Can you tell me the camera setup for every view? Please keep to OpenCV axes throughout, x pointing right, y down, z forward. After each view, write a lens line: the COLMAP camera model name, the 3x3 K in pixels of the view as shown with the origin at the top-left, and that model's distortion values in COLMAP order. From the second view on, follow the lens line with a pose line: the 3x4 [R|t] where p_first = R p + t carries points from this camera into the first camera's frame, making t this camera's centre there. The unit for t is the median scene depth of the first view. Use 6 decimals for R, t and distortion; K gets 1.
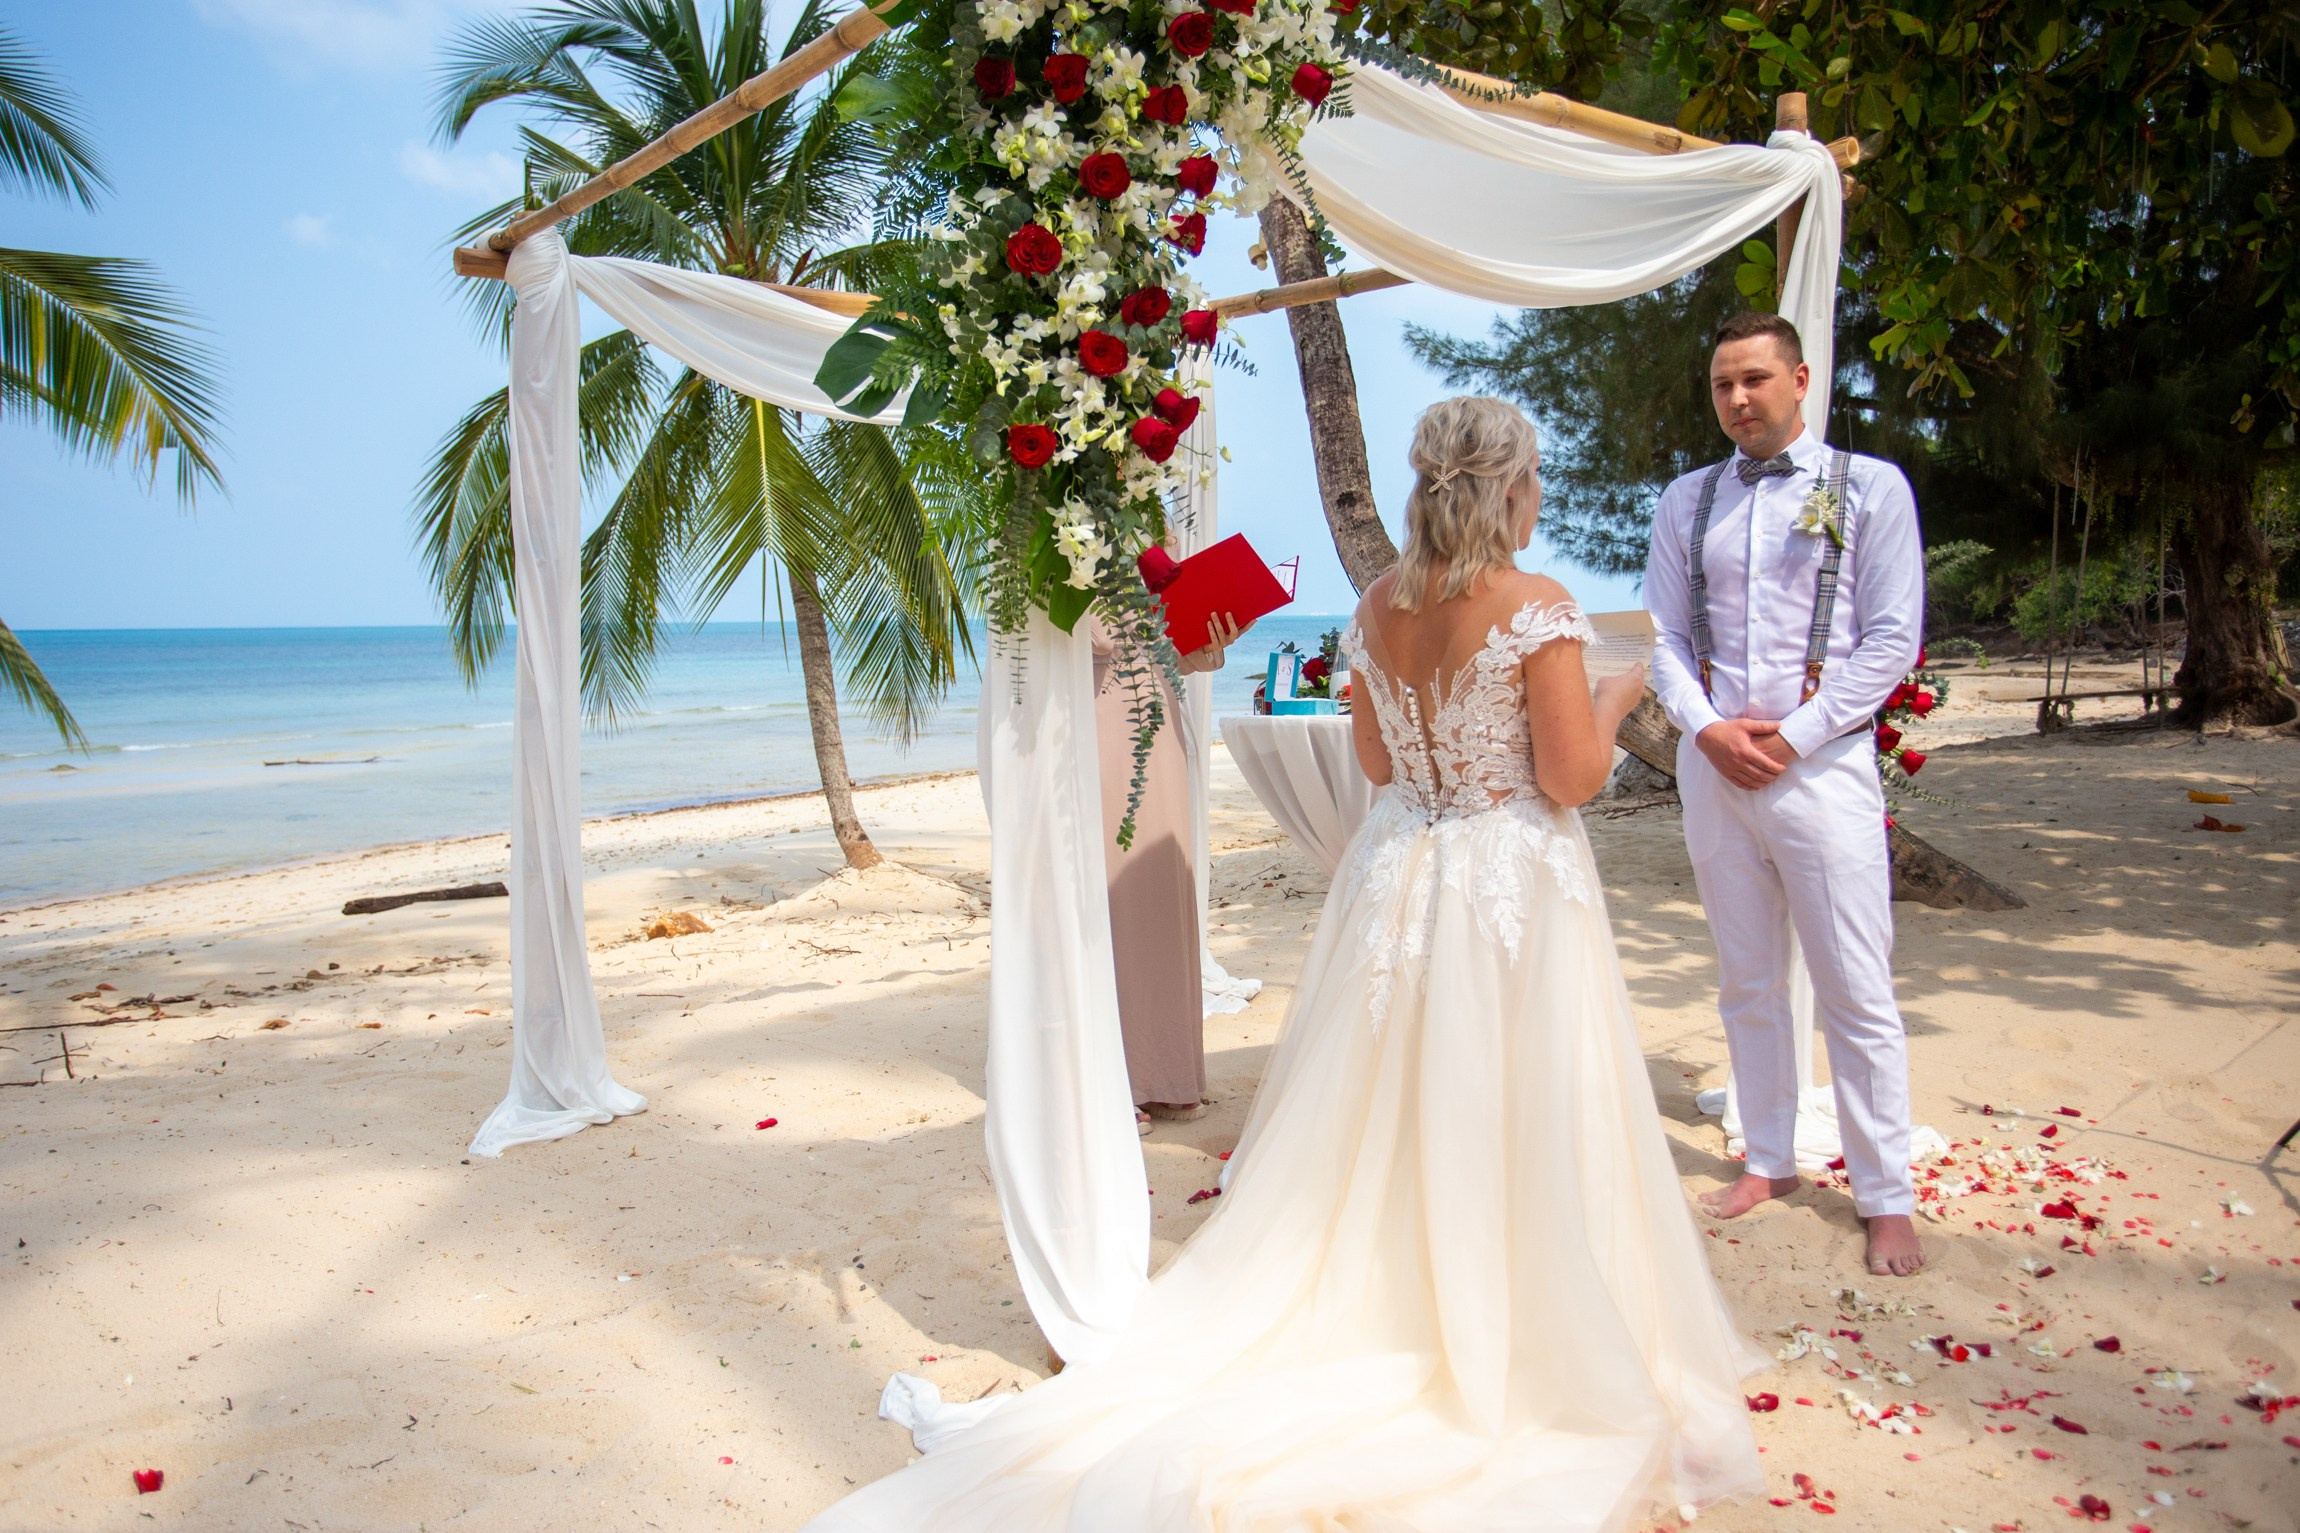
lens RADIAL K [[1806.5, 0, 1130.1], [0, 1806.5, 748.0], [0, 0, 1]] dist [-0.016877, 0.032227]
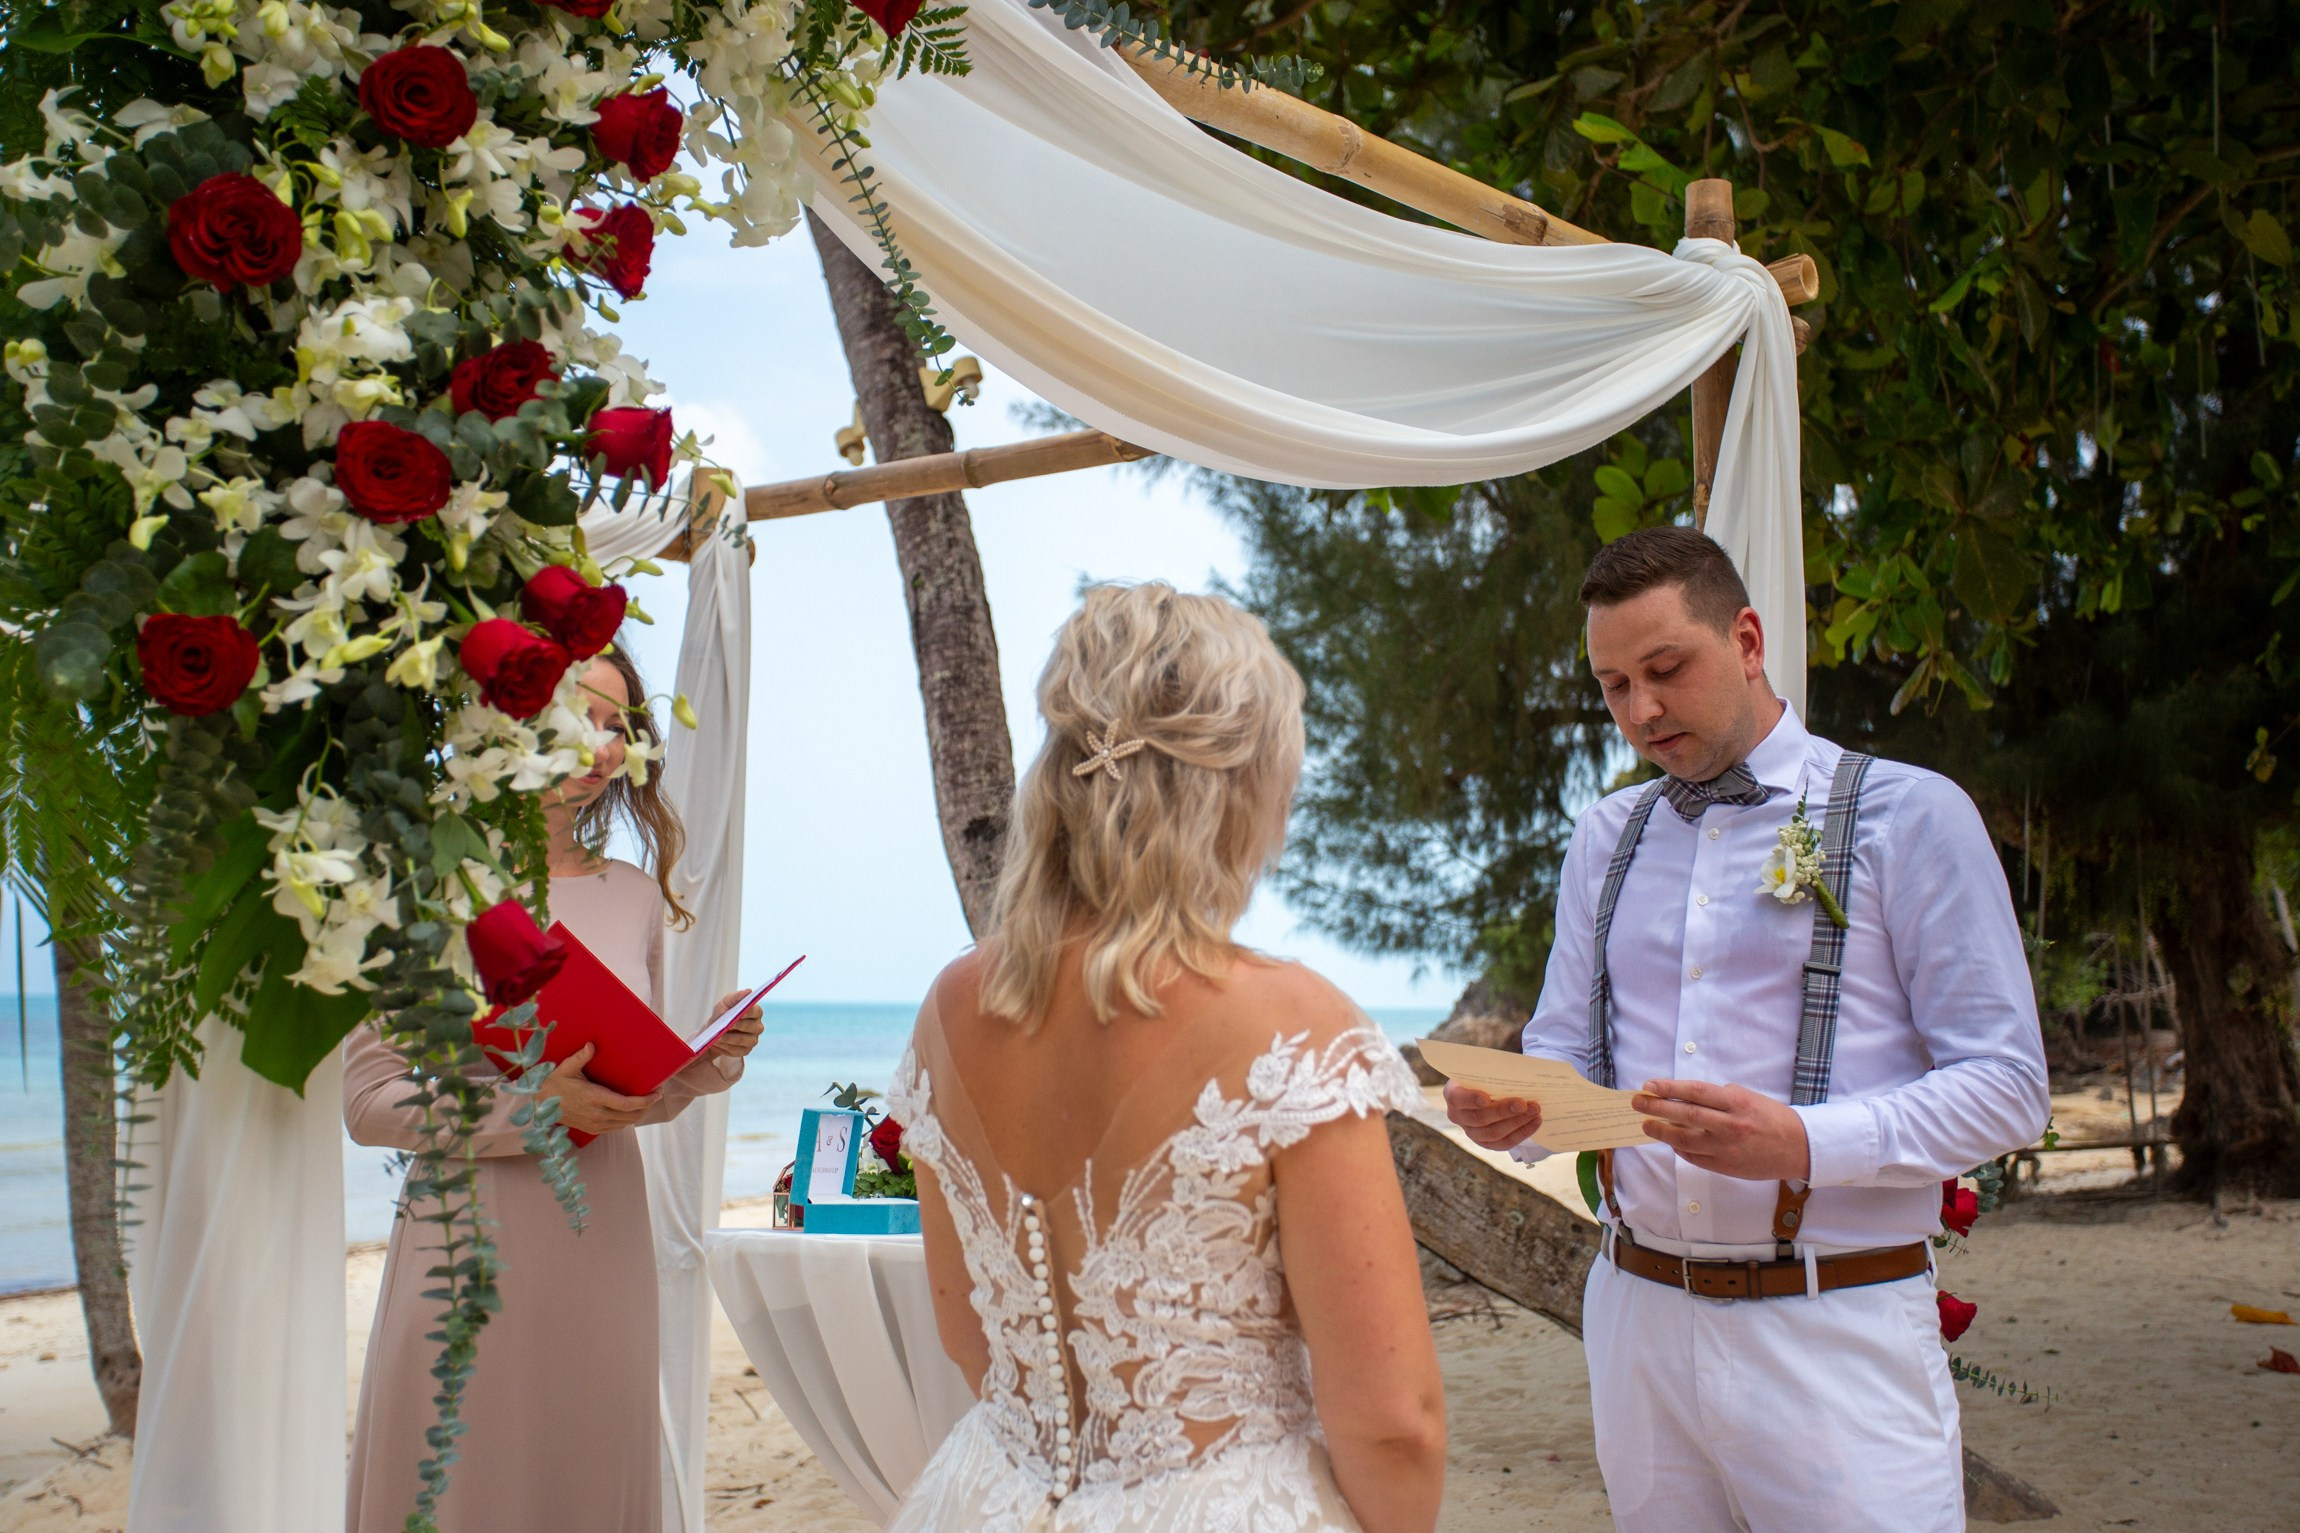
lens RADIAL K [[2656.9, 0, 1148.9], [0, 2656.9, 761.7], [0, 0, 1]] dist [0.025877, 0.000000]
pose [[0.984036, 0.037252, 0.174026, 0.039227], [-0.008534, 0.986600, -0.162937, -0.027972], [-0.177764, 0.158850, 0.971168, 0.228575]]
